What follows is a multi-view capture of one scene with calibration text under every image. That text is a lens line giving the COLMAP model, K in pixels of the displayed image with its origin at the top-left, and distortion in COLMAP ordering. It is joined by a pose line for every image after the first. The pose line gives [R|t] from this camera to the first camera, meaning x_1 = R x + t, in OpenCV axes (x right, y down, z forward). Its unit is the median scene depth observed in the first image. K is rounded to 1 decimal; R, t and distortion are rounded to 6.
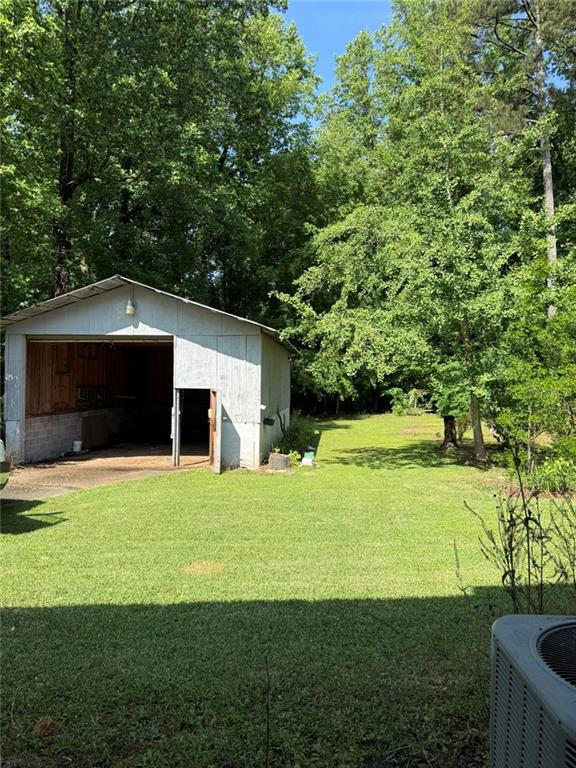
lens RADIAL K [[526.3, 0, 287.2], [0, 526.3, 395.4], [0, 0, 1]] dist [0.058735, -0.106397]
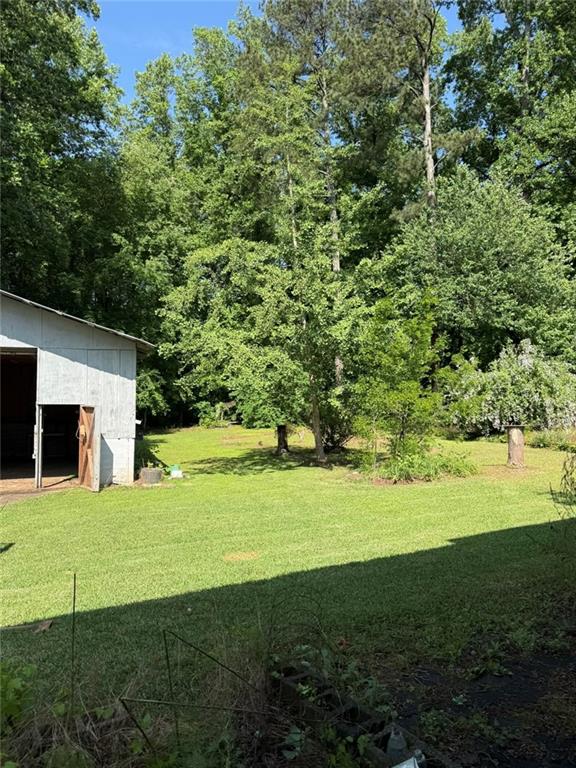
lens RADIAL K [[535.6, 0, 288.0], [0, 535.6, 384.0], [0, 0, 1]] dist [0.054331, -0.078400]
pose [[0.904867, -0.001751, 0.425692, -0.185711], [0.022140, 0.998832, -0.042953, 0.000751], [-0.425119, 0.048292, 0.903848, -0.042216]]
